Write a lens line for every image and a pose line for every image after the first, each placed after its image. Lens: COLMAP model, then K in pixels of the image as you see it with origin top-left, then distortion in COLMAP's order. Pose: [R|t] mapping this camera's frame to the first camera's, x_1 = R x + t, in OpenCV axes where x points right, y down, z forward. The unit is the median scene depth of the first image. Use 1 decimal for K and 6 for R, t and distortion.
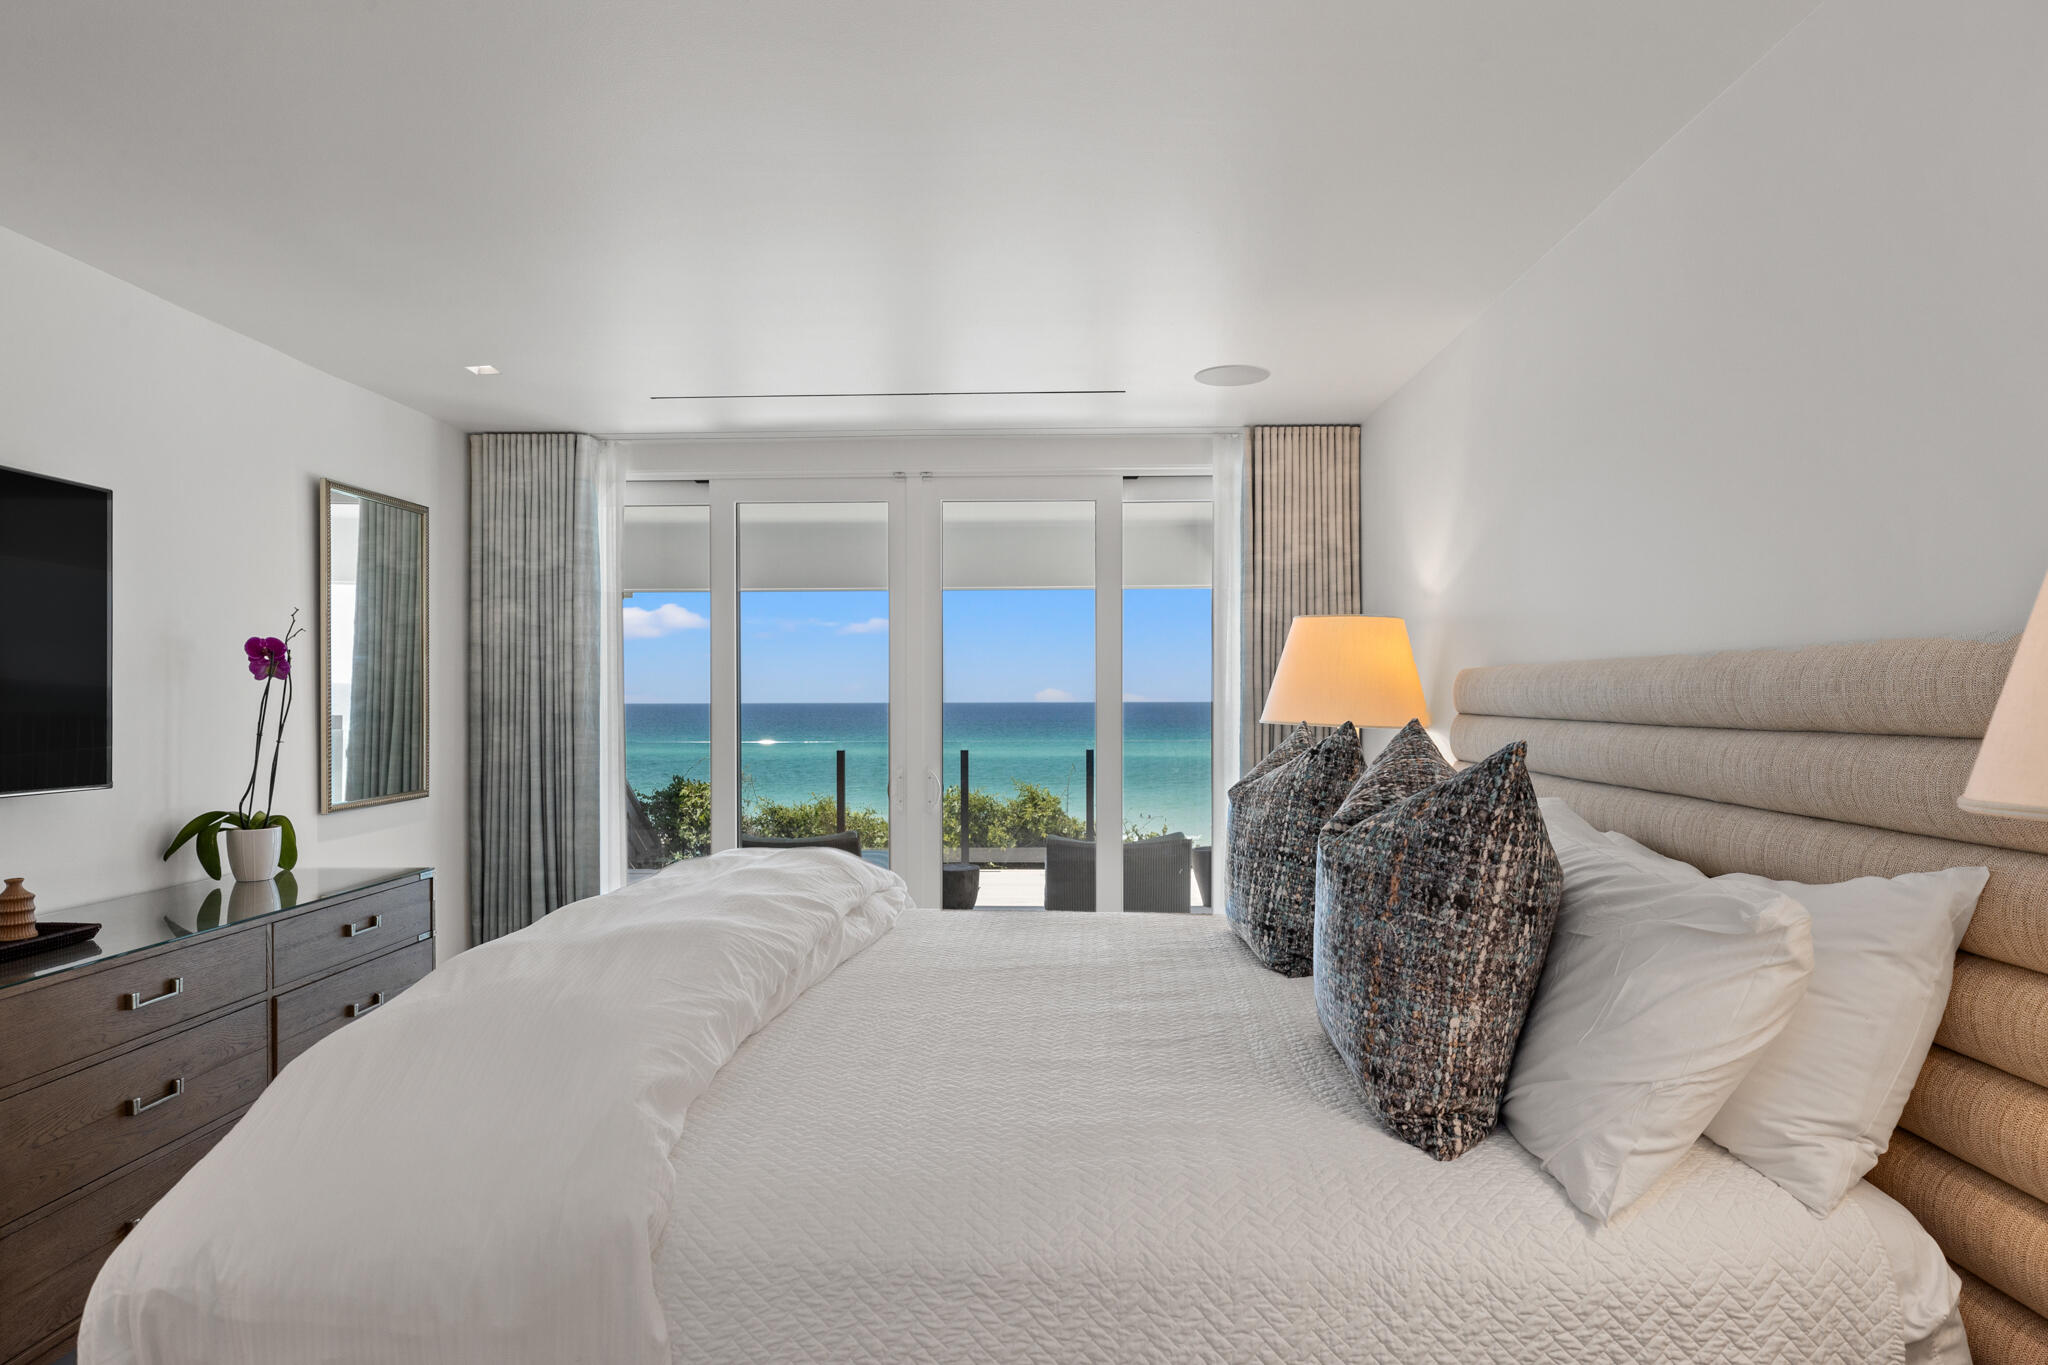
lens RADIAL K [[1167.3, 0, 1024.1], [0, 1167.3, 691.4], [0, 0, 1]] dist [-0.007292, -0.000664]
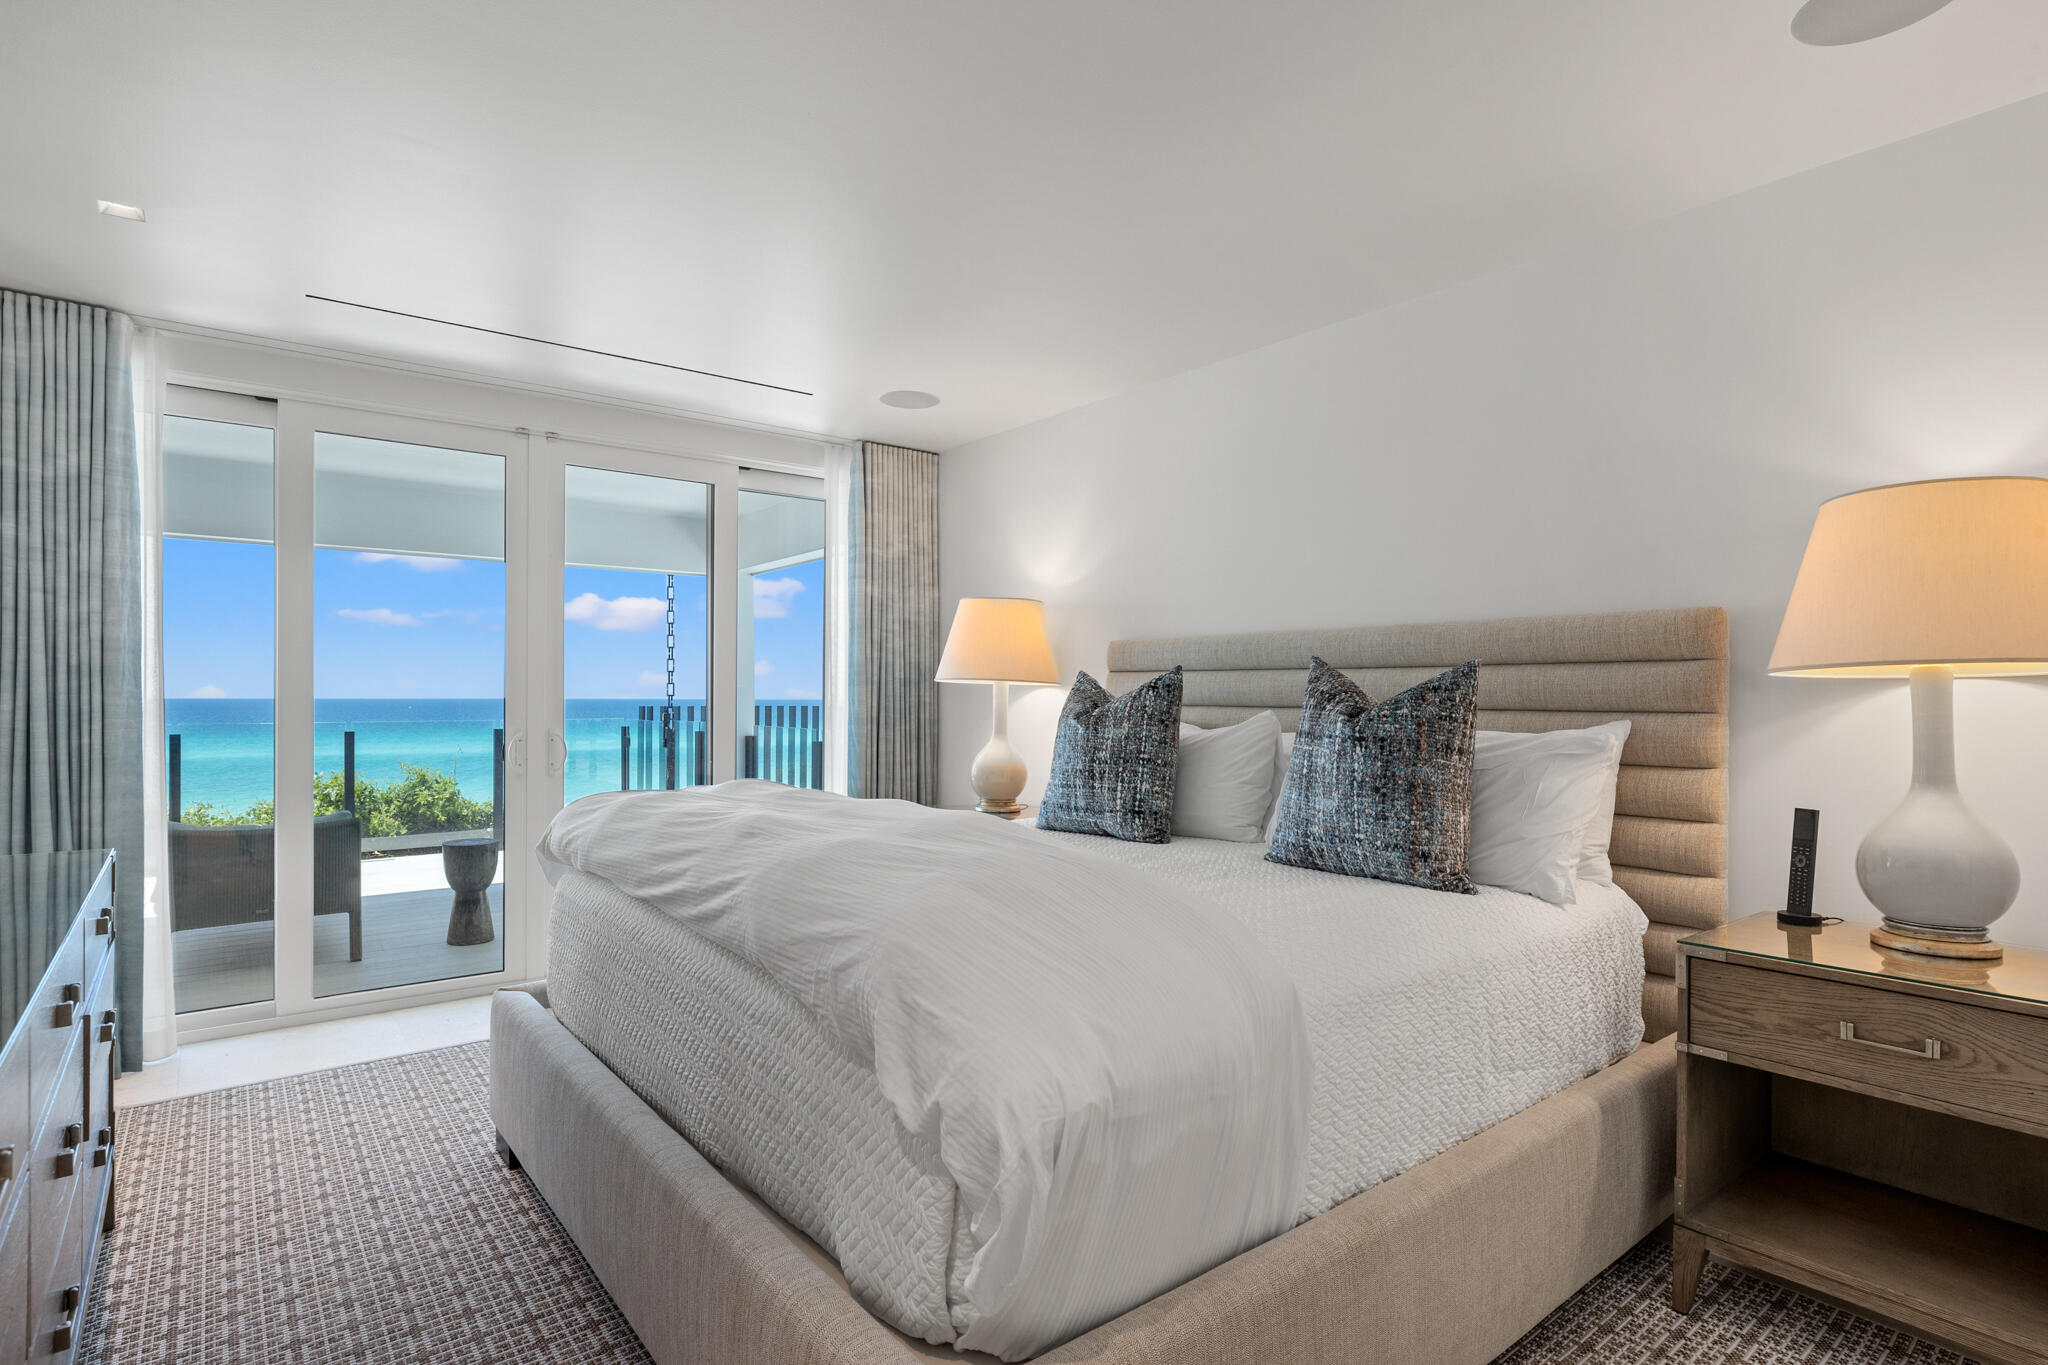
lens RADIAL K [[1028.6, 0, 1022.8], [0, 1028.6, 686.6], [0, 0, 1]] dist [-0.005309, 0.000729]
pose [[0.768043, 0.011619, 0.640293, -0.358193], [-0.009772, 0.999932, -0.006423, 0.032364], [-0.640324, -0.001324, 0.768104, 0.076475]]
